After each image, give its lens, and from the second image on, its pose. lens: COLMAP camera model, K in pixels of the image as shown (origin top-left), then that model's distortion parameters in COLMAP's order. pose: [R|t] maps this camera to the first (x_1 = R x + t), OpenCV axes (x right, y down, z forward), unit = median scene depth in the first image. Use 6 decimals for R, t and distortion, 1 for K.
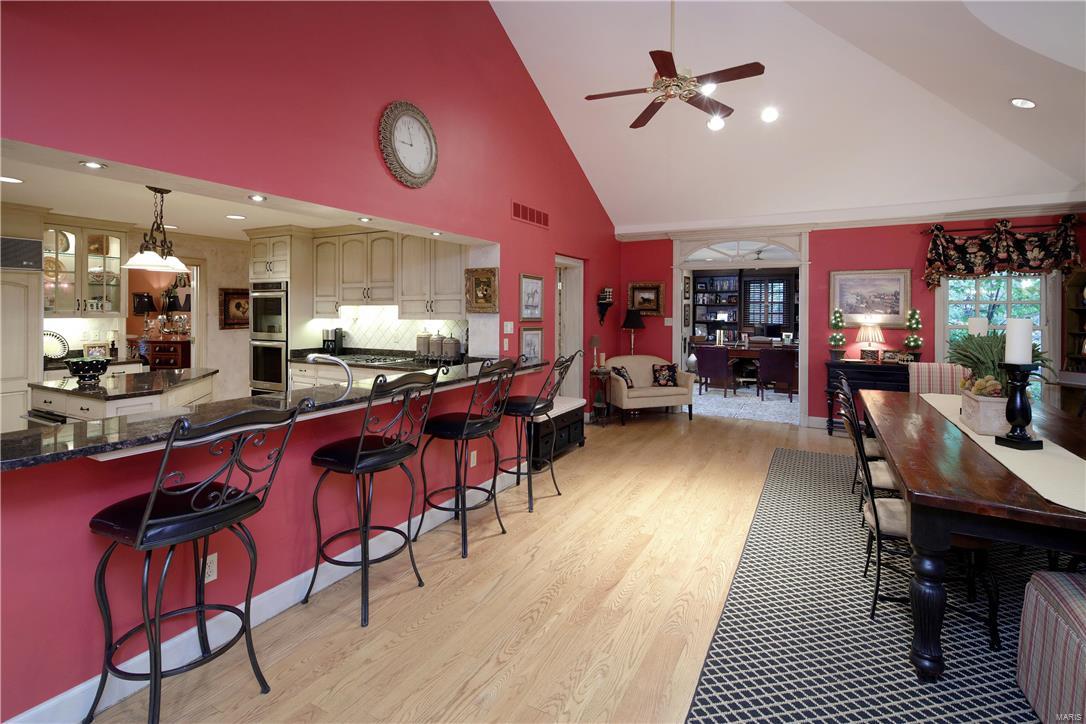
lens RADIAL K [[533.2, 0, 521.6], [0, 533.2, 304.4], [0, 0, 1]] dist [0.006955, -0.001832]
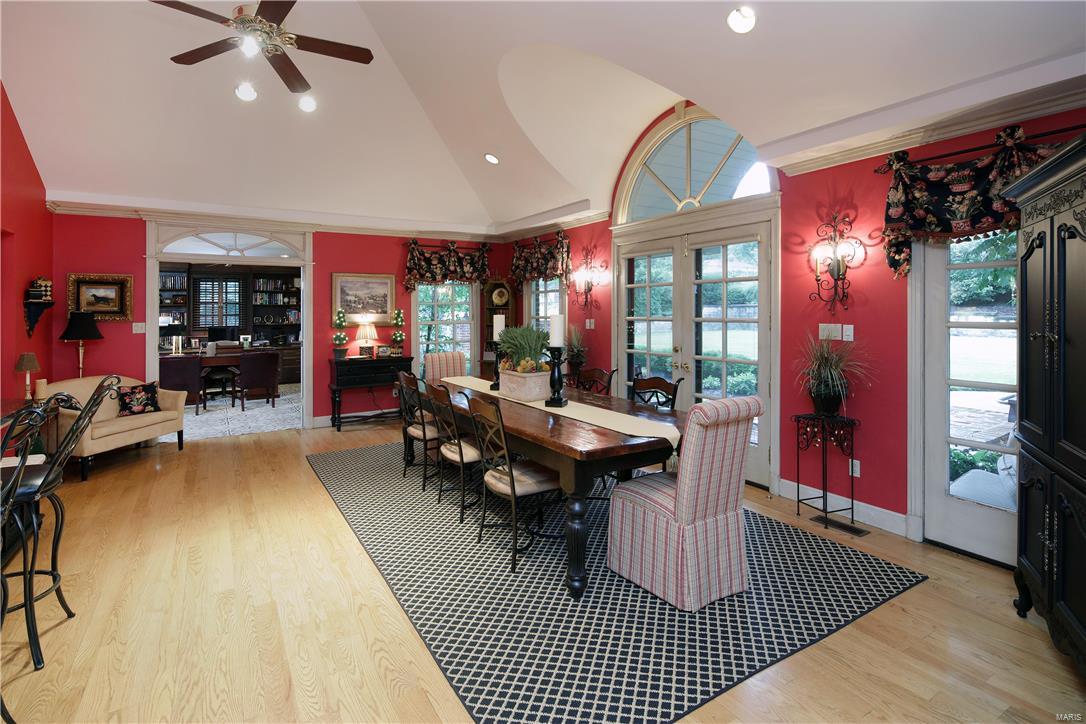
lens RADIAL K [[533.2, 0, 538.1], [0, 533.2, 303.1], [0, 0, 1]] dist [0.006955, -0.001832]
pose [[0.478891, 0.003368, 0.877868, -0.143453], [0.000546, 0.999991, -0.004134, 0.000886], [-0.877874, 0.002459, 0.478885, 0.161484]]
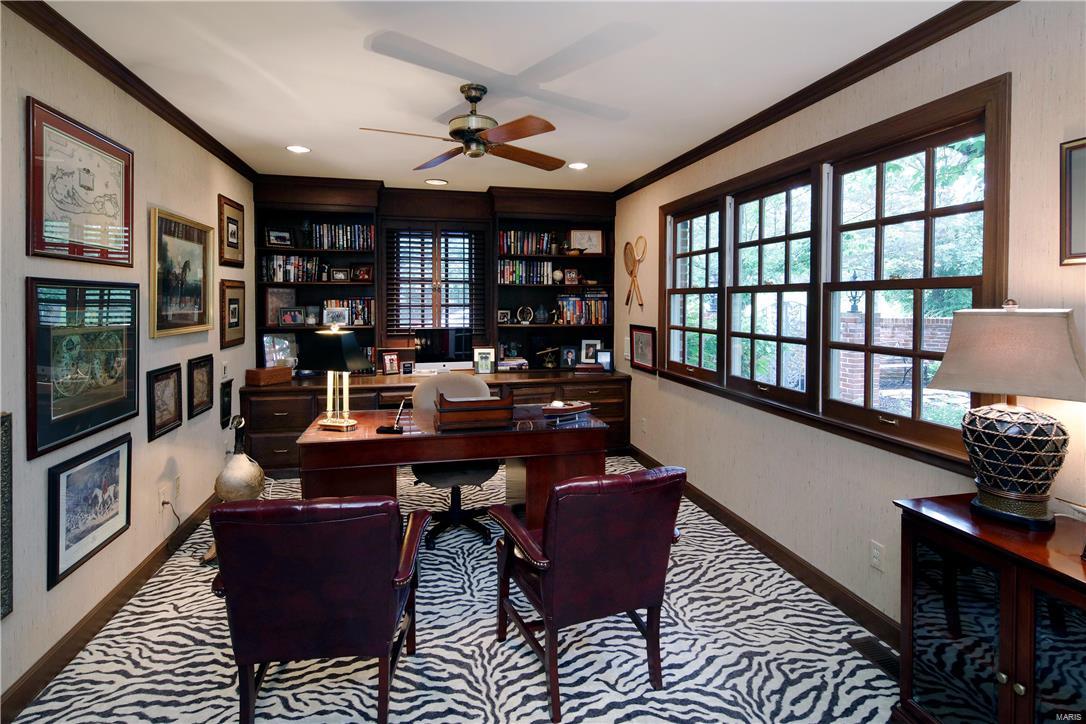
lens RADIAL K [[533.2, 0, 552.4], [0, 533.2, 303.6], [0, 0, 1]] dist [0.006955, -0.001832]
pose [[0.708186, -0.011944, 0.705925, 0.381541], [-0.006363, 0.999708, 0.023298, 0.007919], [-0.705997, -0.020991, 0.707904, 1.102102]]
